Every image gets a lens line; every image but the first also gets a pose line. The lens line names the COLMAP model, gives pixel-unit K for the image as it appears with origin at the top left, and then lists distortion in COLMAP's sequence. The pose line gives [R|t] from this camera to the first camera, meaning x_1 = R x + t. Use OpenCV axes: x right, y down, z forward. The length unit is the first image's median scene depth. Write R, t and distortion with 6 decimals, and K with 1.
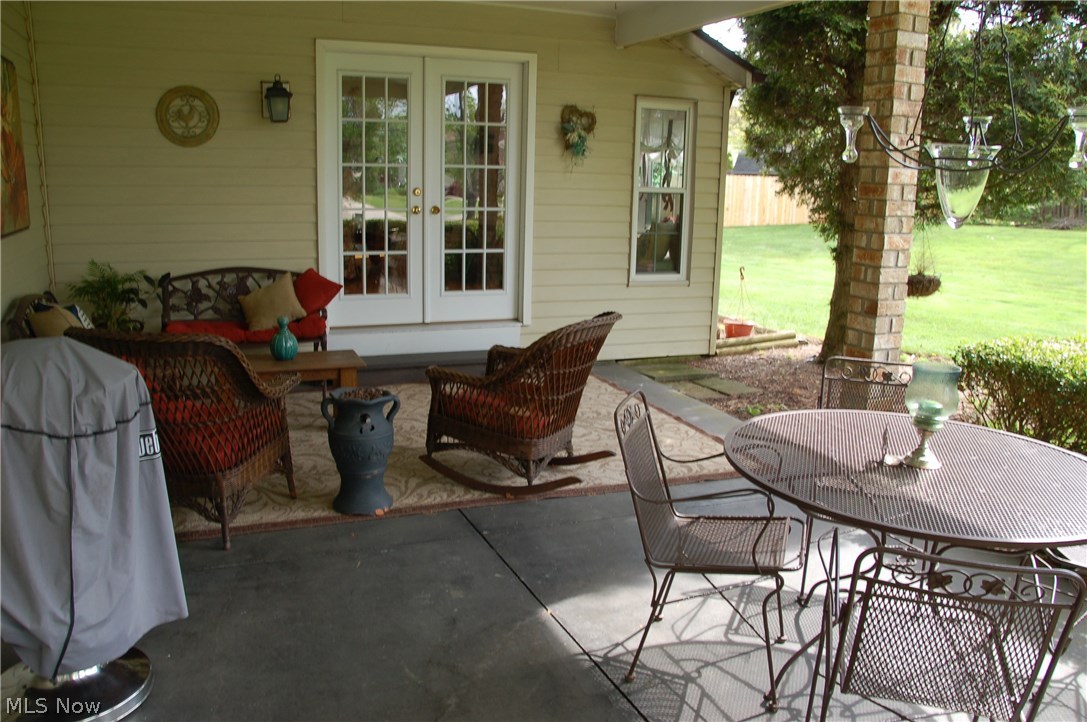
lens RADIAL K [[891.4, 0, 543.5], [0, 891.4, 361.0], [0, 0, 1]] dist [-0.188656, 0.169449]
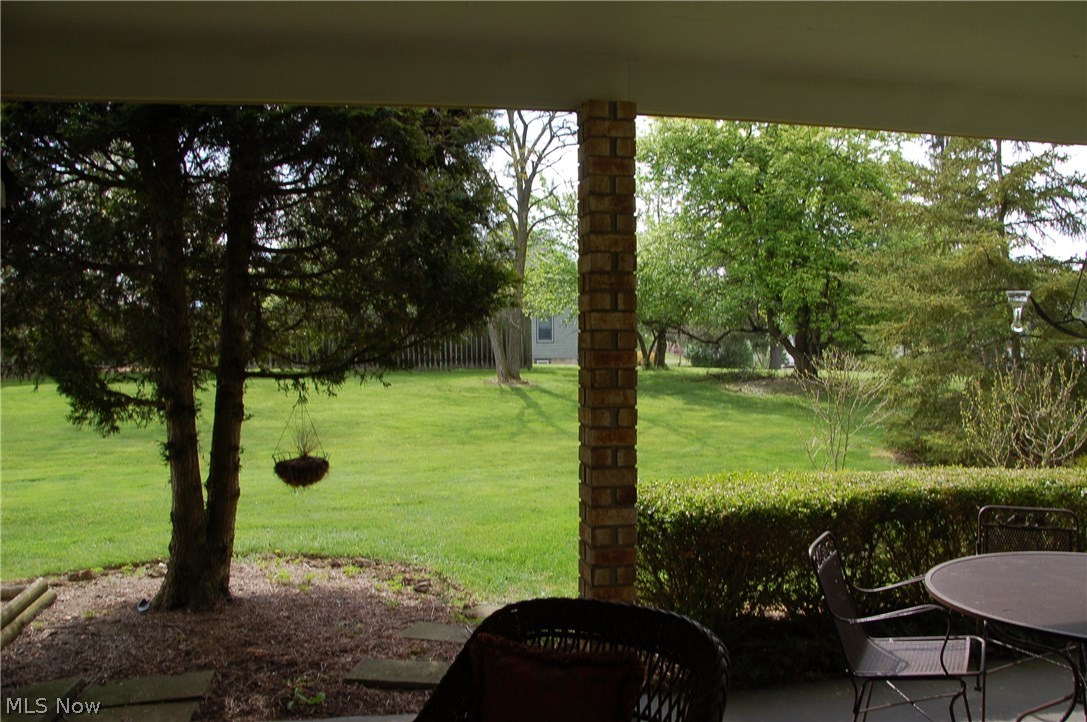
lens RADIAL K [[891.4, 0, 543.5], [0, 891.4, 361.0], [0, 0, 1]] dist [-0.188656, 0.169449]
pose [[0.245045, -0.052392, 0.968095, -0.402775], [0.224446, 0.974478, -0.004075, -0.175487], [-0.943174, 0.218284, 0.250551, 0.722318]]
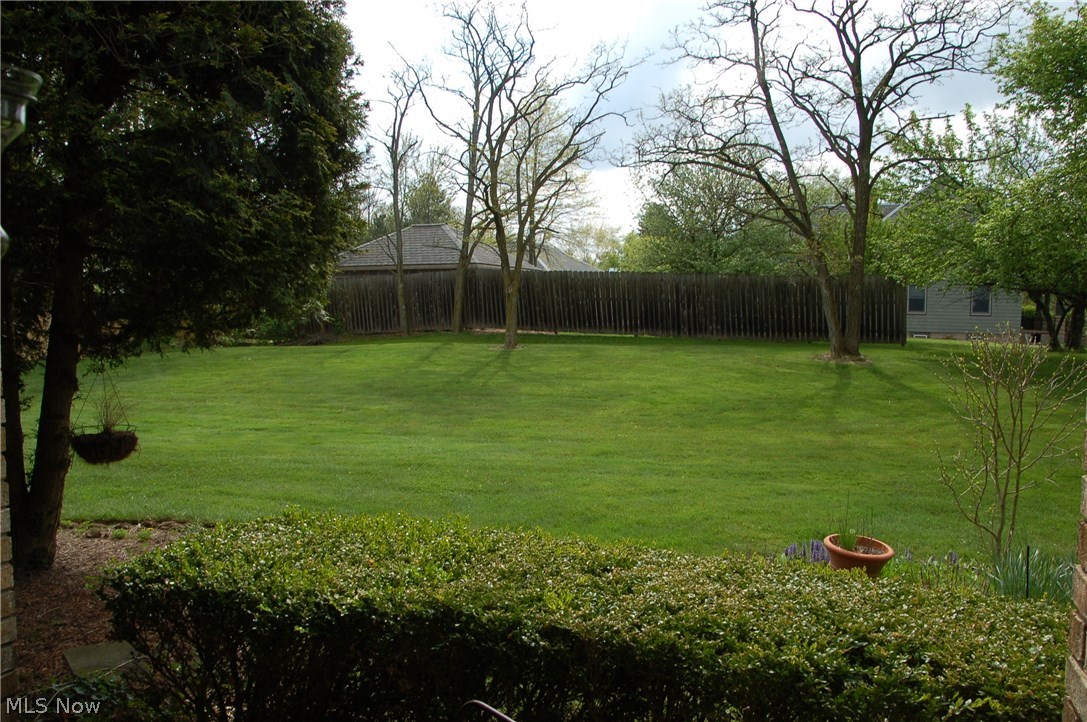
lens RADIAL K [[891.4, 0, 543.5], [0, 891.4, 361.0], [0, 0, 1]] dist [-0.188656, 0.169449]
pose [[0.705440, -0.064190, 0.705857, 0.238700], [0.162693, 0.983964, -0.073116, -0.058378], [-0.689844, 0.166417, 0.704571, 0.278110]]
